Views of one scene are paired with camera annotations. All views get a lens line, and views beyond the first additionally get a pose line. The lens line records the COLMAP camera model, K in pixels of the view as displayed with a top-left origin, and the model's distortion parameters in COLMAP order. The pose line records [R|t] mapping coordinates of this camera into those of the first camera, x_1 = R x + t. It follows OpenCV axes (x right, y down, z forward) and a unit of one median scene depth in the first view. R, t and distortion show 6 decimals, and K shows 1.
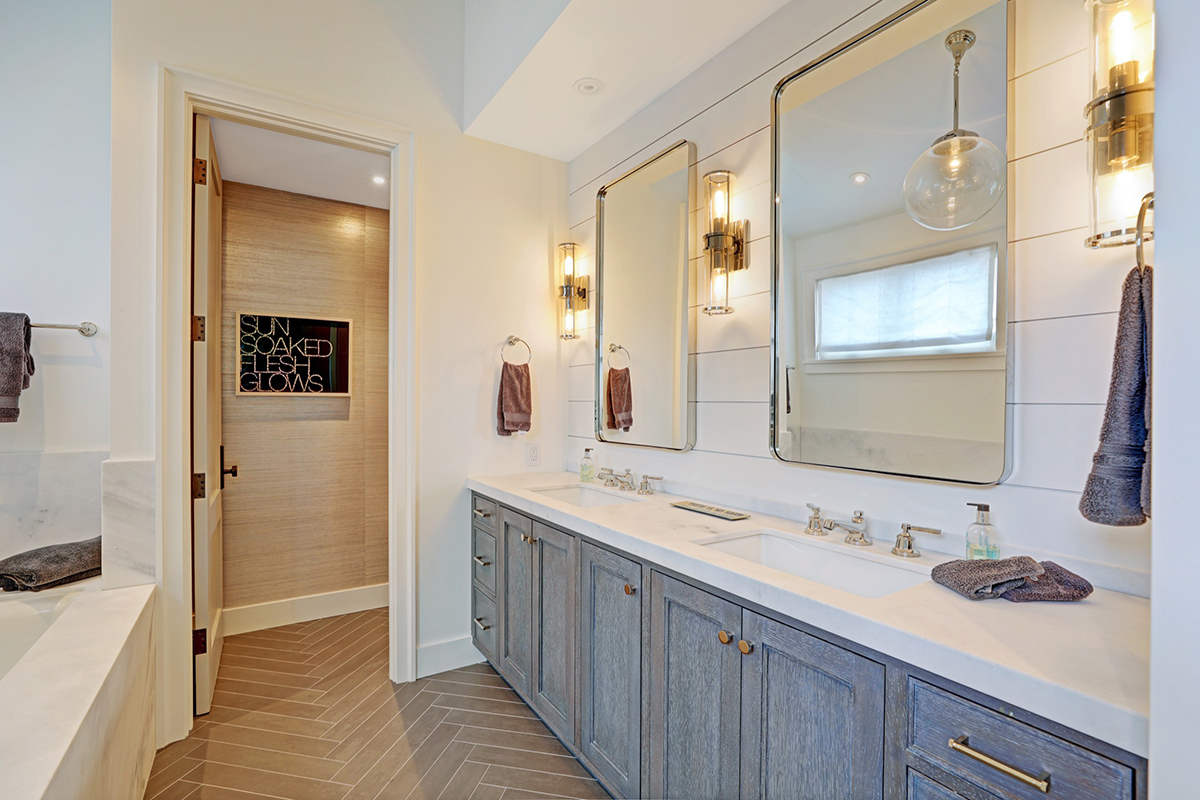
lens RADIAL K [[546.4, 0, 600.9], [0, 546.4, 402.6], [0, 0, 1]] dist [-0.035413, 0.012654]
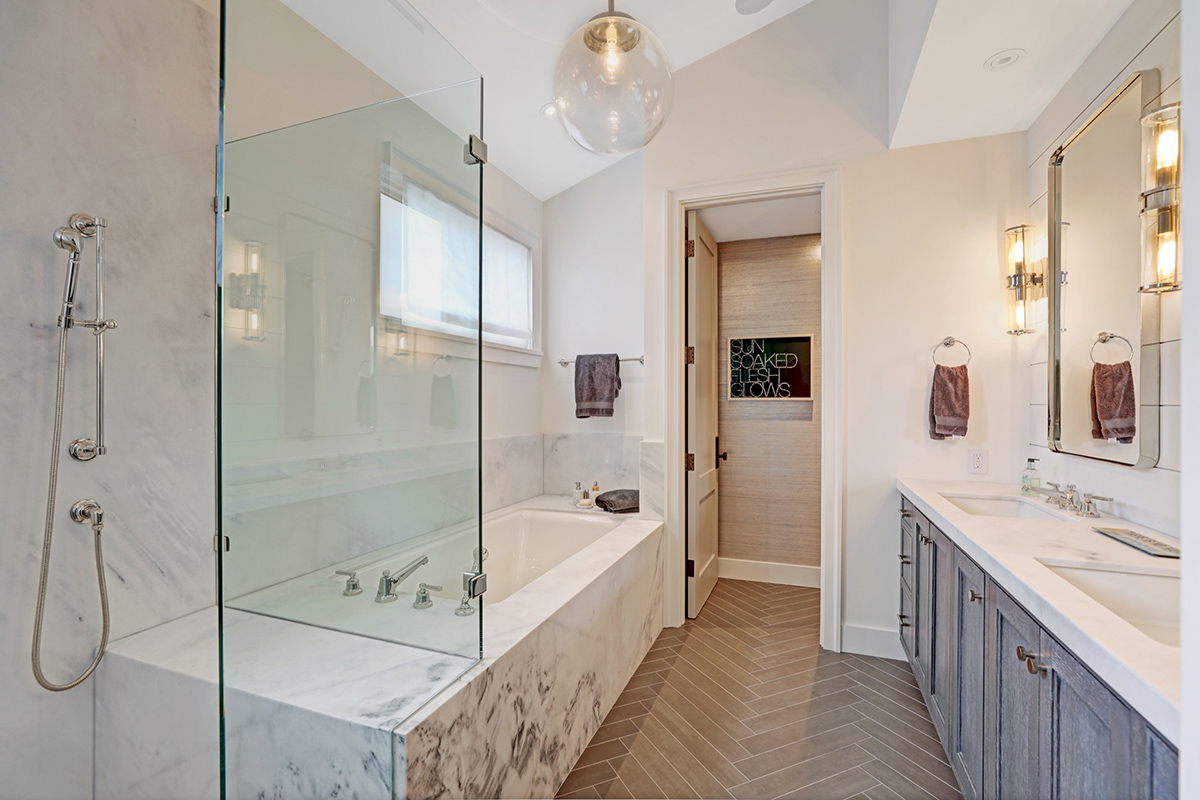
lens RADIAL K [[554.3, 0, 600.0], [0, 554.3, 400.0], [0, 0, 1]] dist [-0.010487, 0.000610]
pose [[0.589857, -0.006639, -0.807481, 0.271463], [-0.000285, 0.999964, -0.008429, -0.002114], [0.807508, 0.005202, 0.589834, -0.079839]]
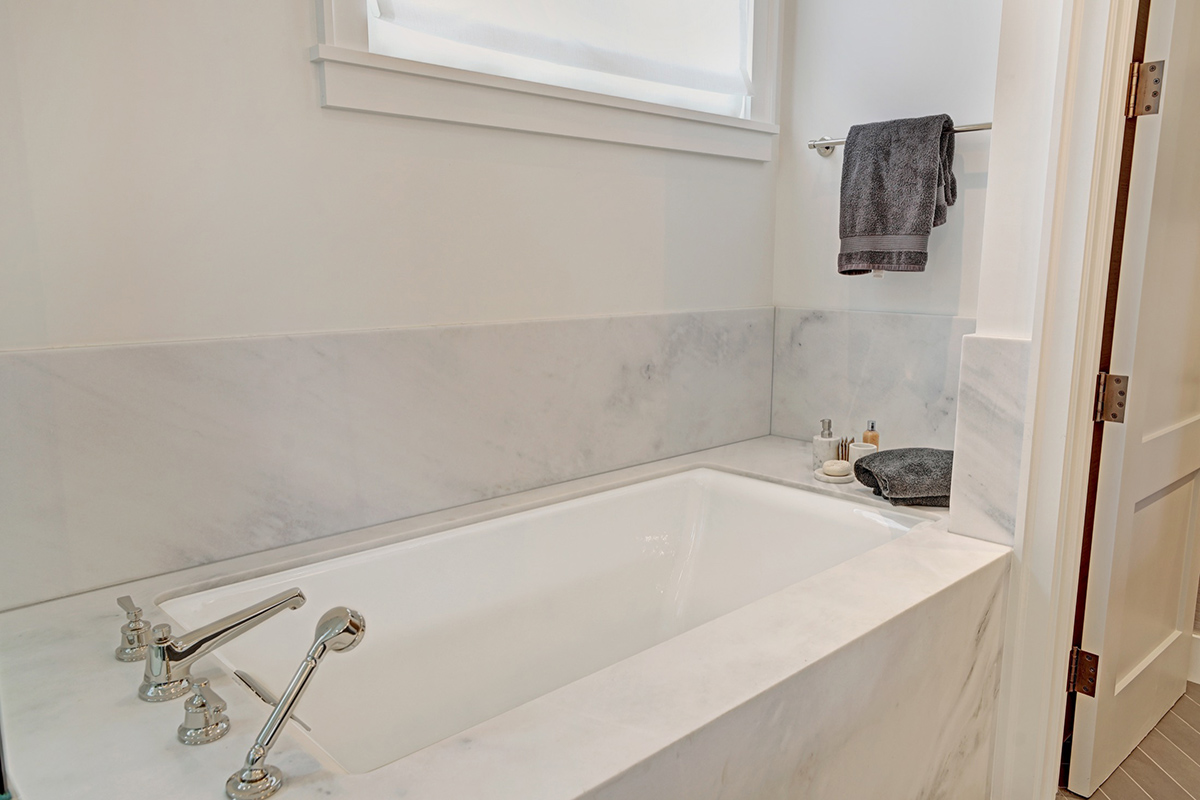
lens RADIAL K [[859.6, 0, 600.0], [0, 859.6, 400.0], [0, 0, 1]] dist [0.007184, 0.005782]
pose [[0.176941, 0.160446, -0.971056, -0.007491], [-0.005260, 0.986763, 0.162083, 0.017052], [0.984207, -0.023572, 0.175443, 0.284546]]
